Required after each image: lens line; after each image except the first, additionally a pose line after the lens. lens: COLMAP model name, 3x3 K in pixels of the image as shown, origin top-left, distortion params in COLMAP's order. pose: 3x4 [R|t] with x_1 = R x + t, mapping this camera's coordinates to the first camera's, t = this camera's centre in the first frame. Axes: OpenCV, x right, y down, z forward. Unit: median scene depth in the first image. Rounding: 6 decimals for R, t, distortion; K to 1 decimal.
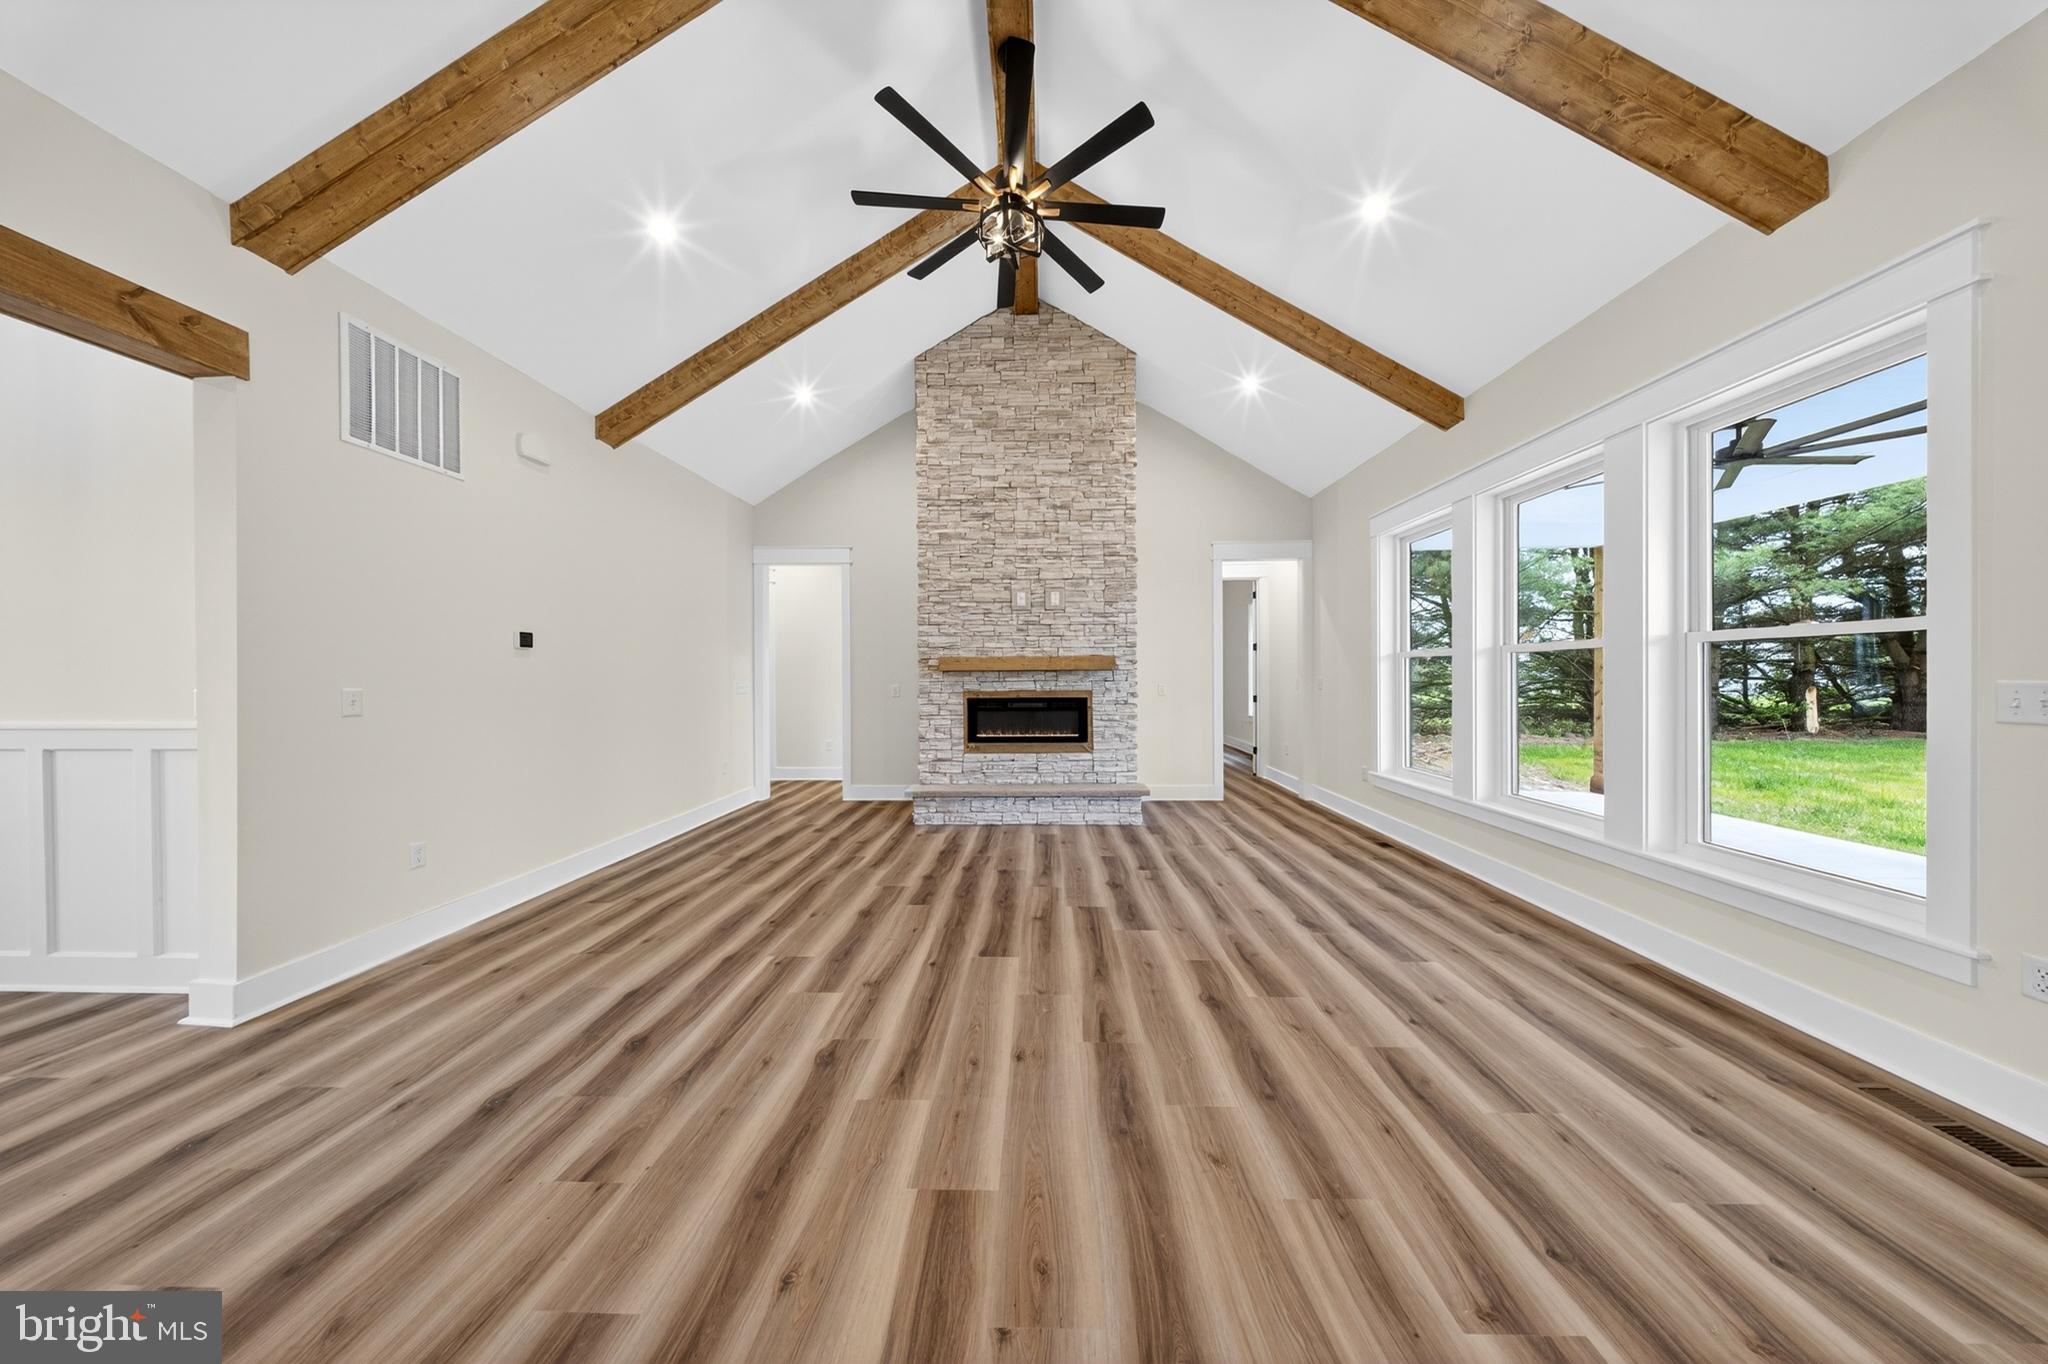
lens RADIAL K [[590.9, 0, 1026.1], [0, 590.9, 684.3], [0, 0, 1]] dist [-0.002228, -0.000393]
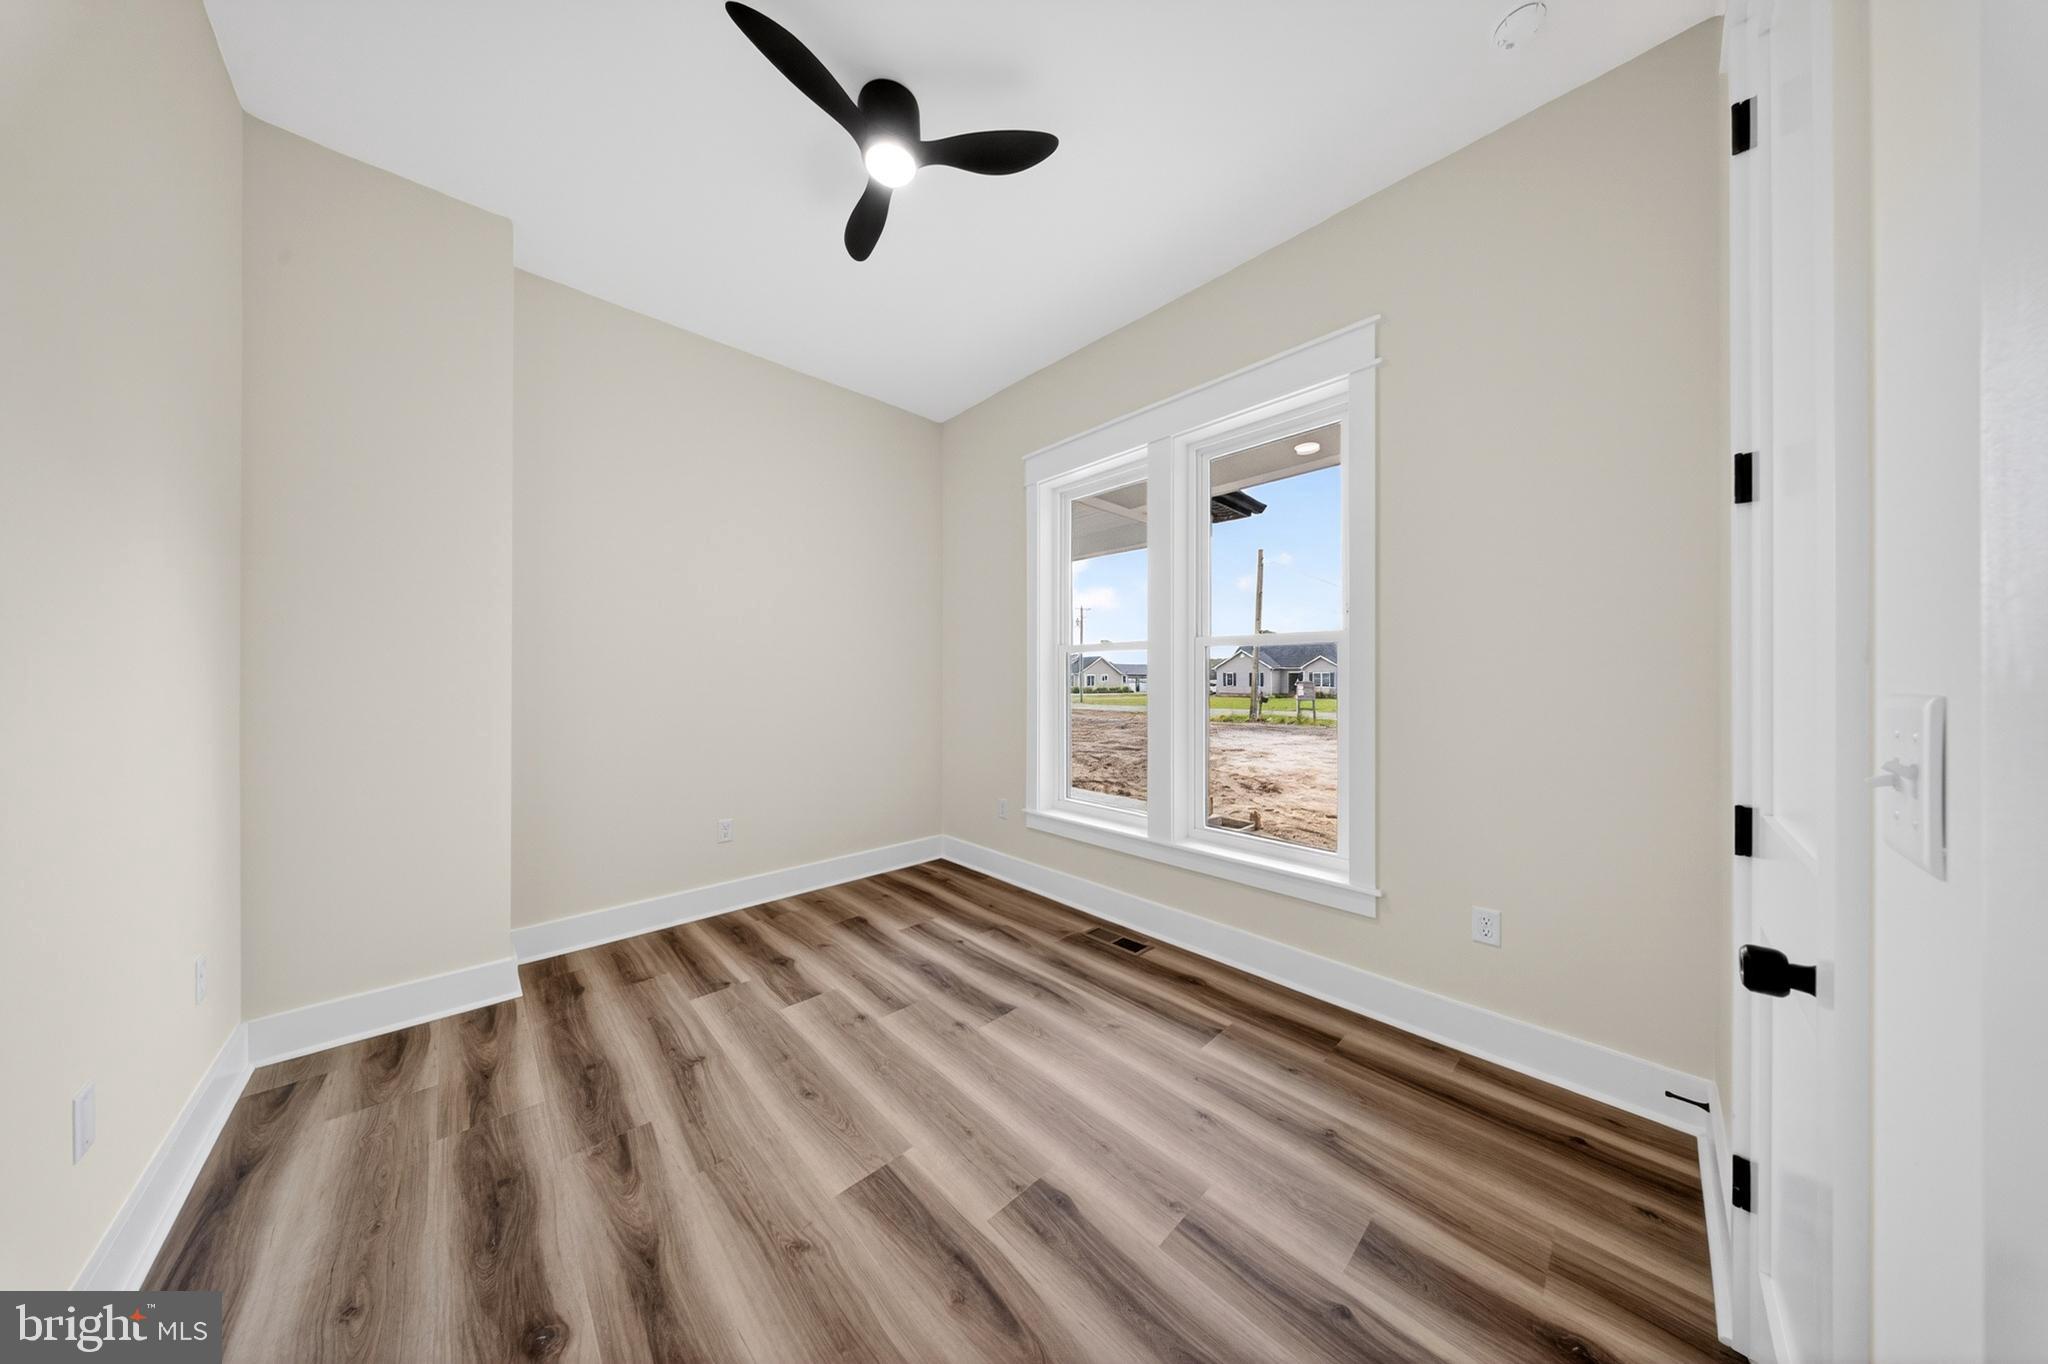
lens RADIAL K [[590.9, 0, 1024.0], [0, 590.9, 682.8], [0, 0, 1]] dist [-0.002228, -0.000393]
pose [[0.708695, 0.018311, 0.705278, 0.074195], [-0.005138, 0.999771, -0.020794, 0.009558], [-0.705496, 0.011113, 0.708626, 0.499261]]
